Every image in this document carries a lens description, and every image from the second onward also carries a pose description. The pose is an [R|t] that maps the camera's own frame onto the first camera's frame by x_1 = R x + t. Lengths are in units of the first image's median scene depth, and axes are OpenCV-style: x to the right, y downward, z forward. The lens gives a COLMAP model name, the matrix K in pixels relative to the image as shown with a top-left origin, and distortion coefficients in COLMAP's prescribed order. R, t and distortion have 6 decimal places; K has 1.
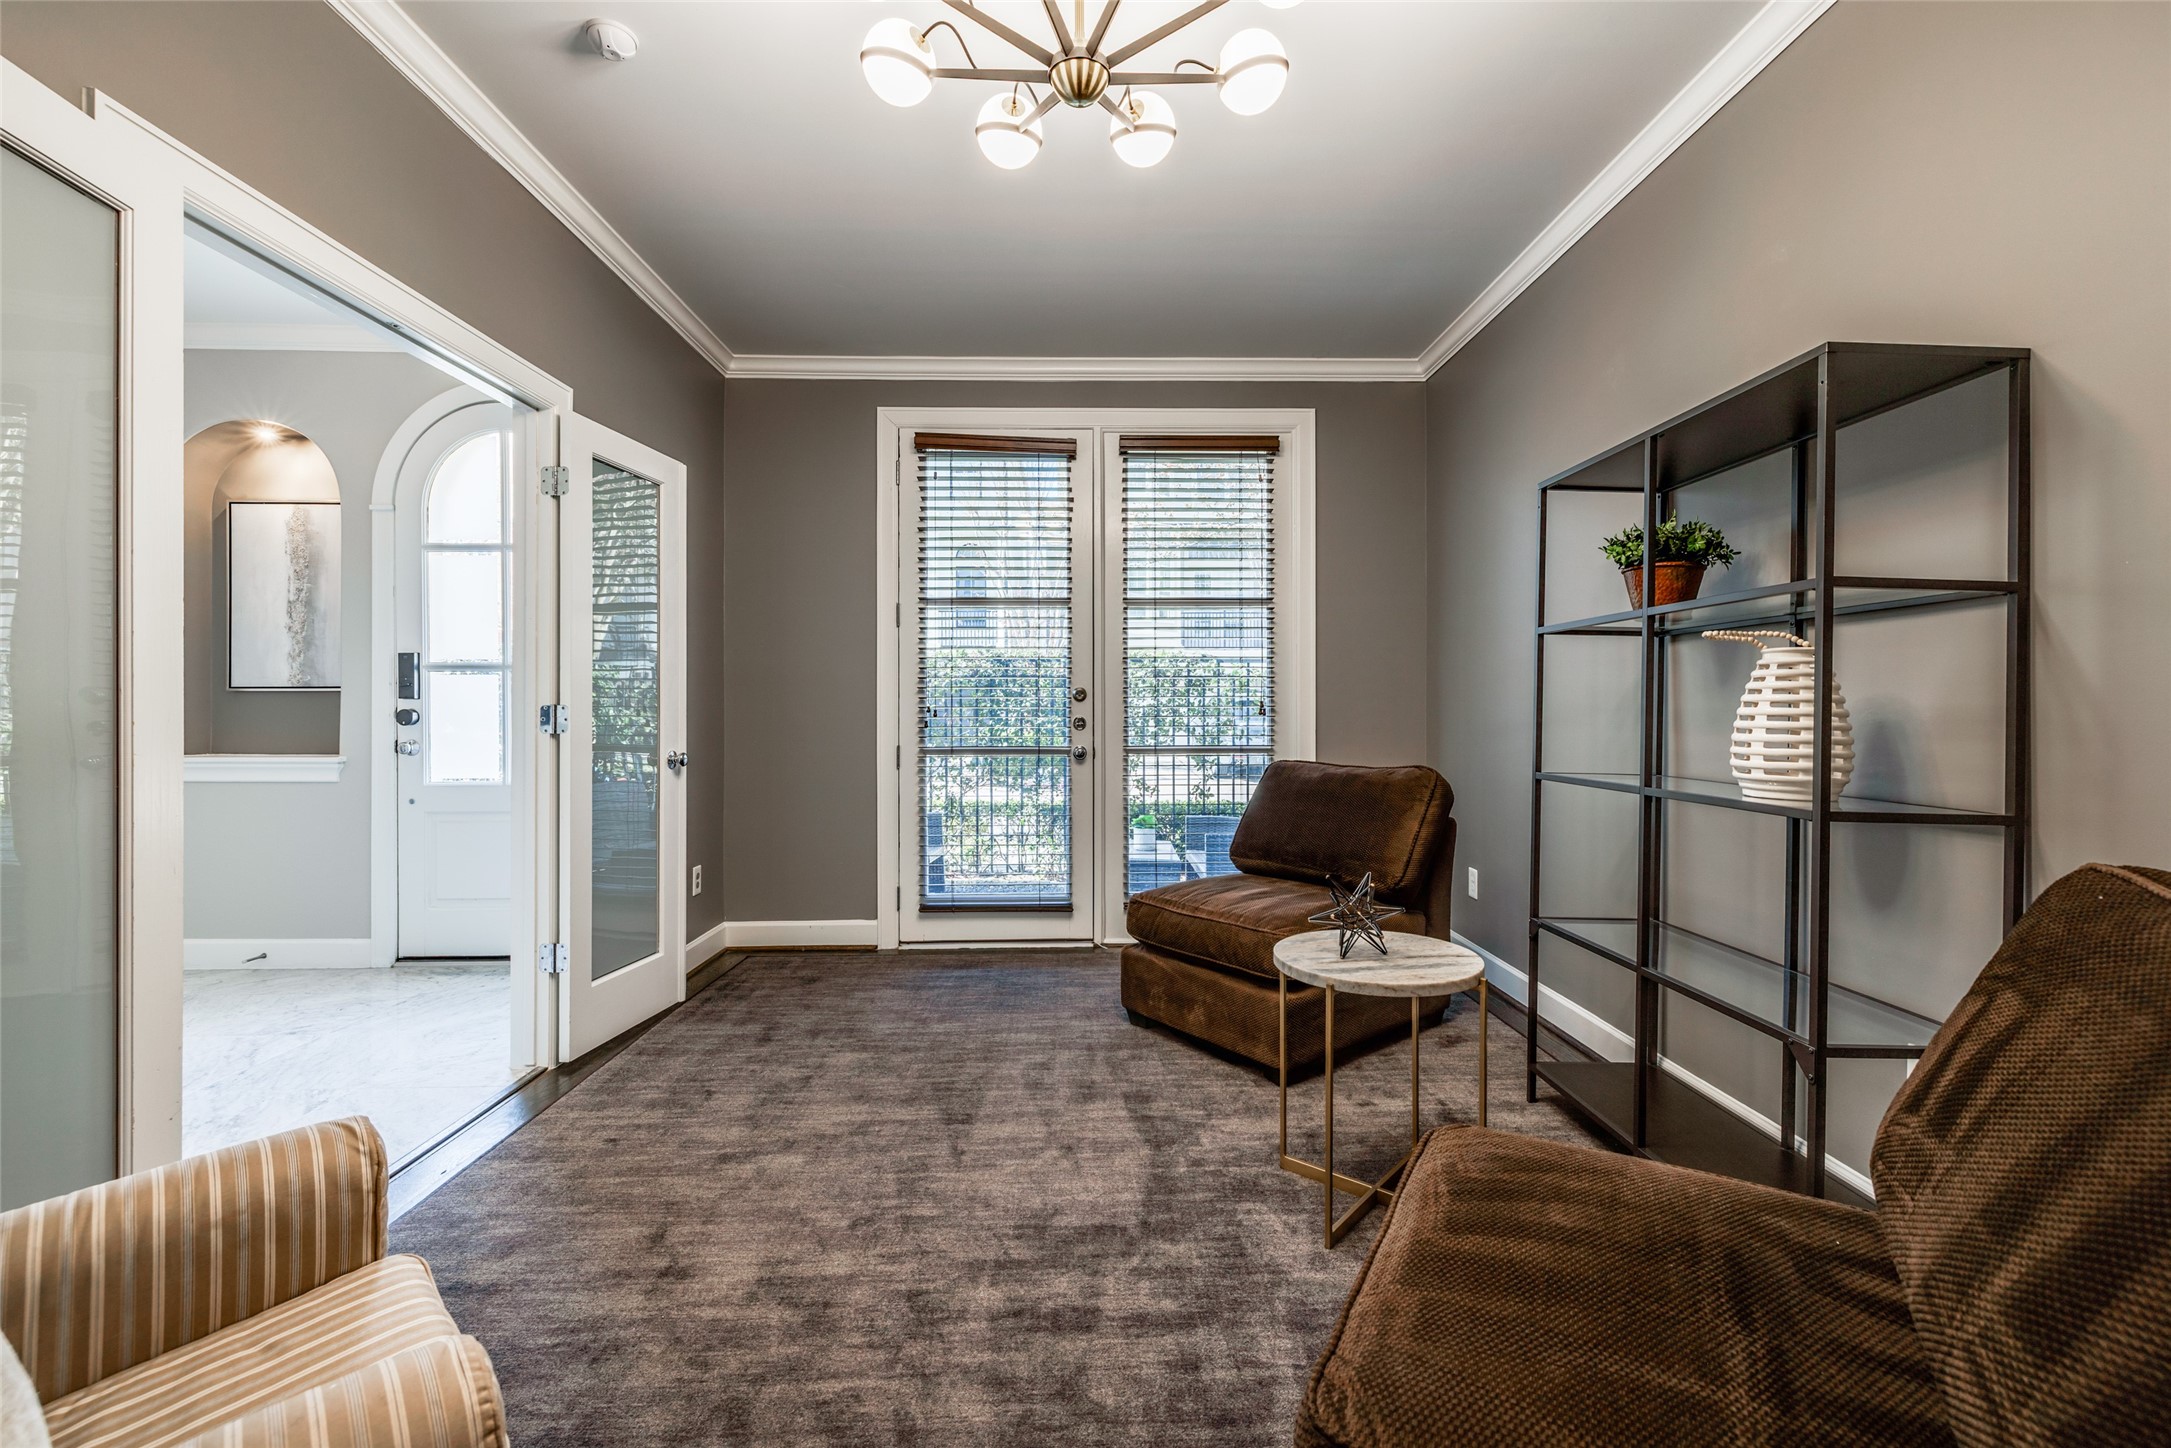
lens RADIAL K [[930.4, 0, 1104.9], [0, 930.4, 708.8], [0, 0, 1]] dist [-0.000979, -0.000357]
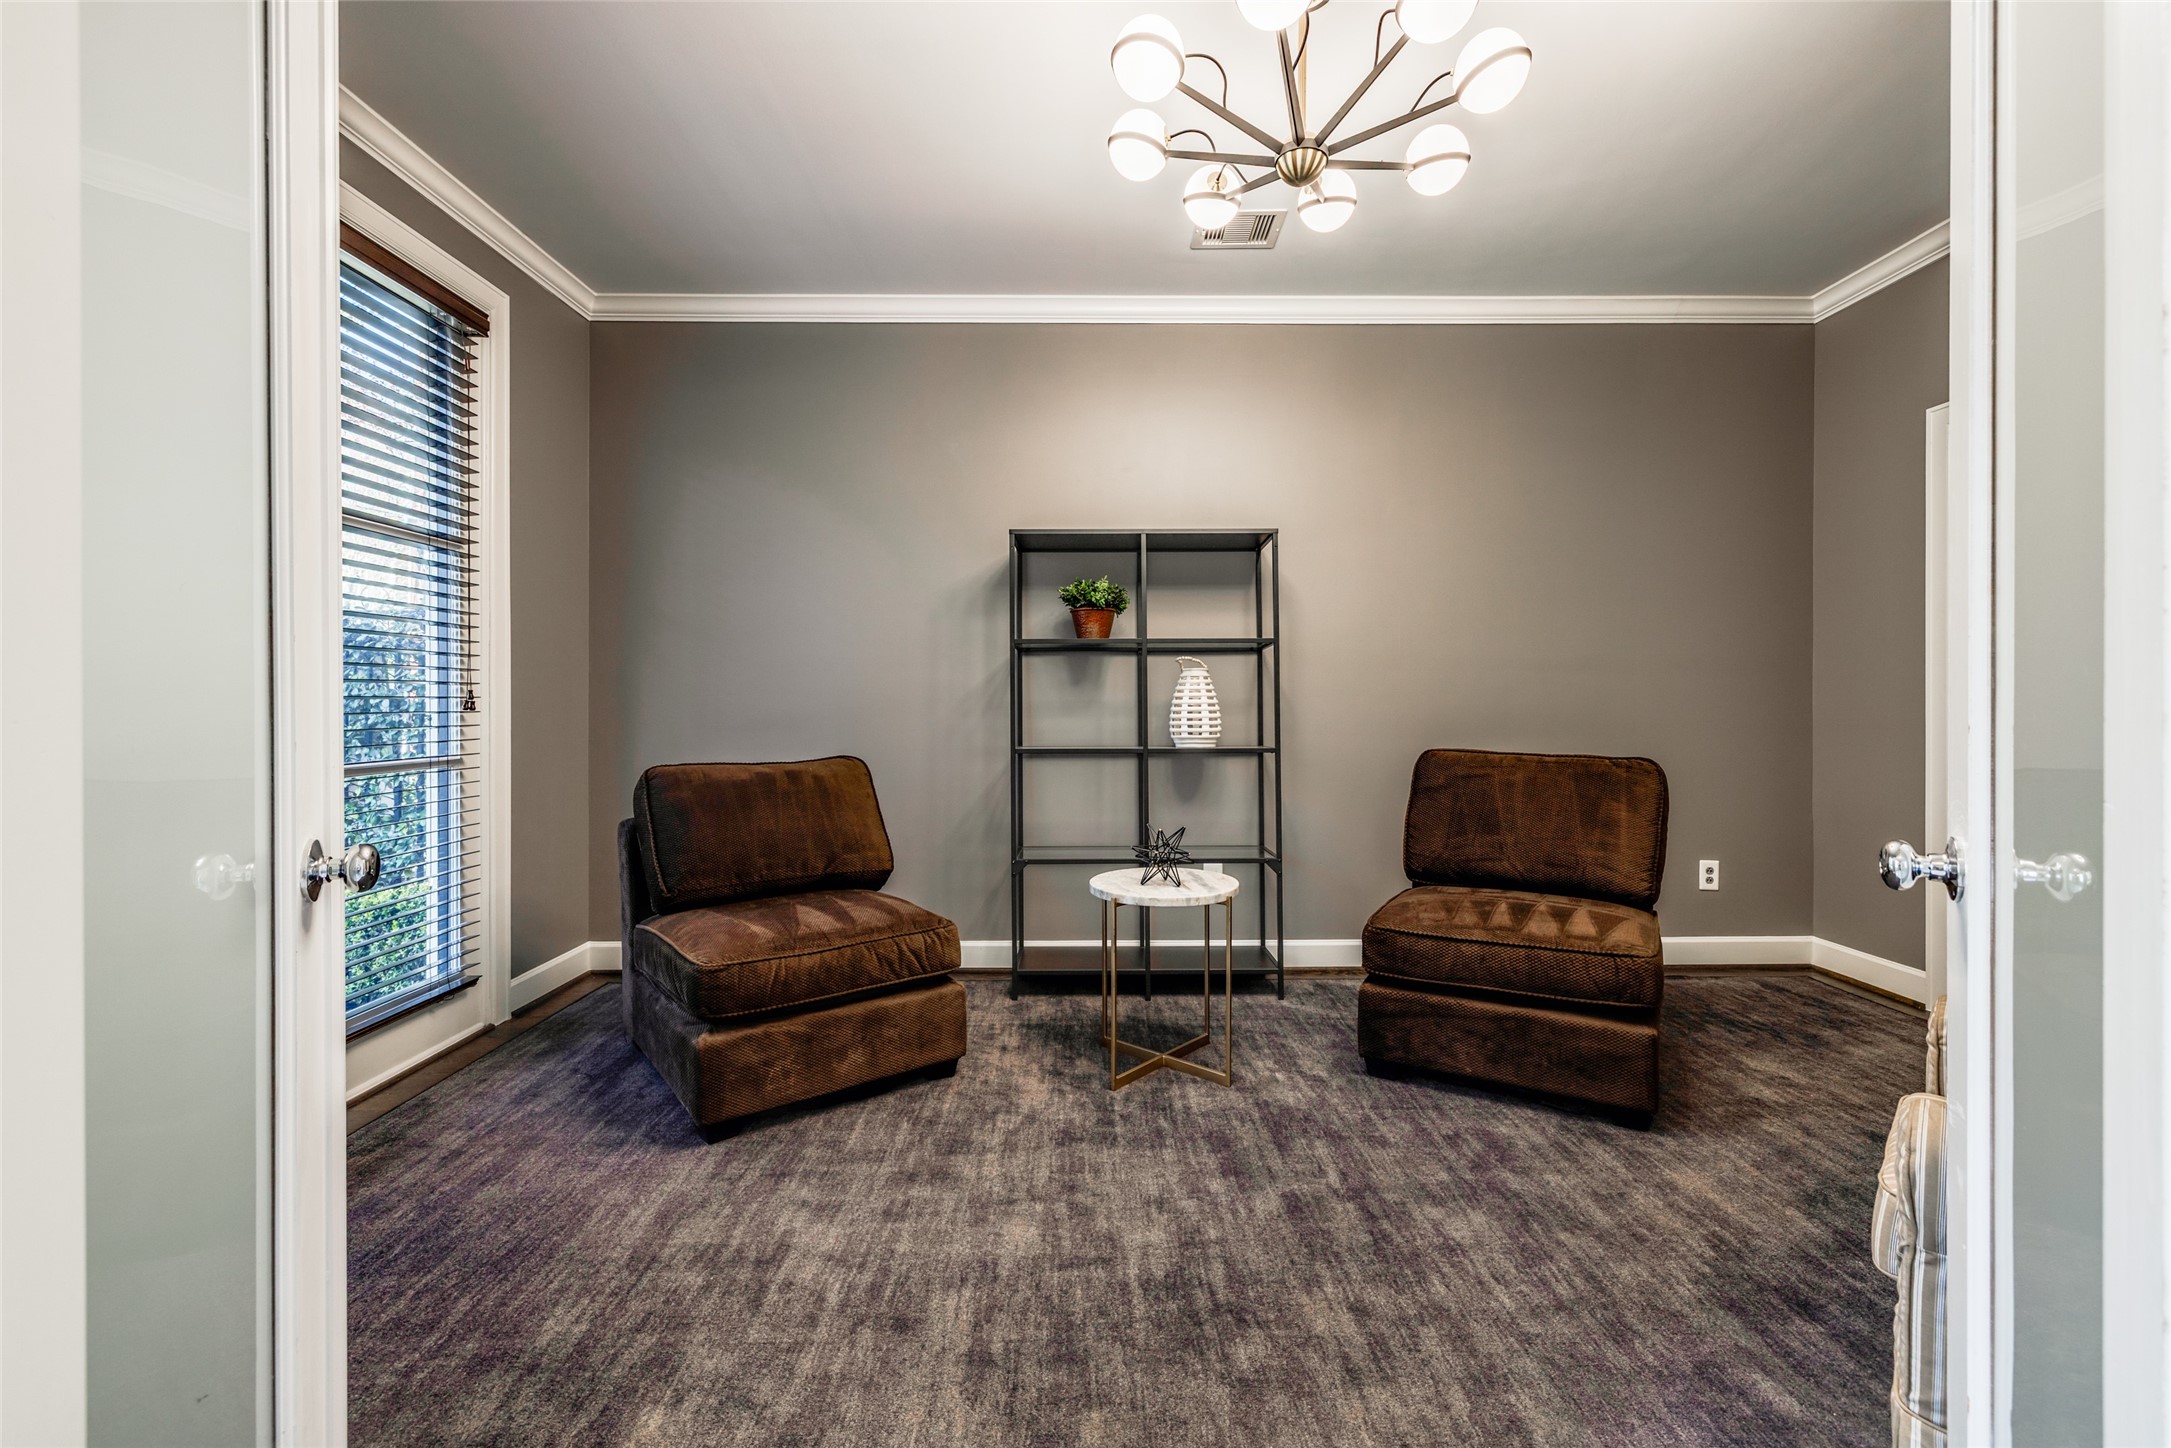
lens RADIAL K [[923.8, 0, 1087.0], [0, 923.8, 706.7], [0, 0, 1]] dist [0.001789, 0.000226]
pose [[0.007315, -0.004902, 0.999961, -0.543627], [0.001528, 0.999987, 0.004891, 0.001635], [-0.999972, 0.001492, 0.007323, 0.571185]]
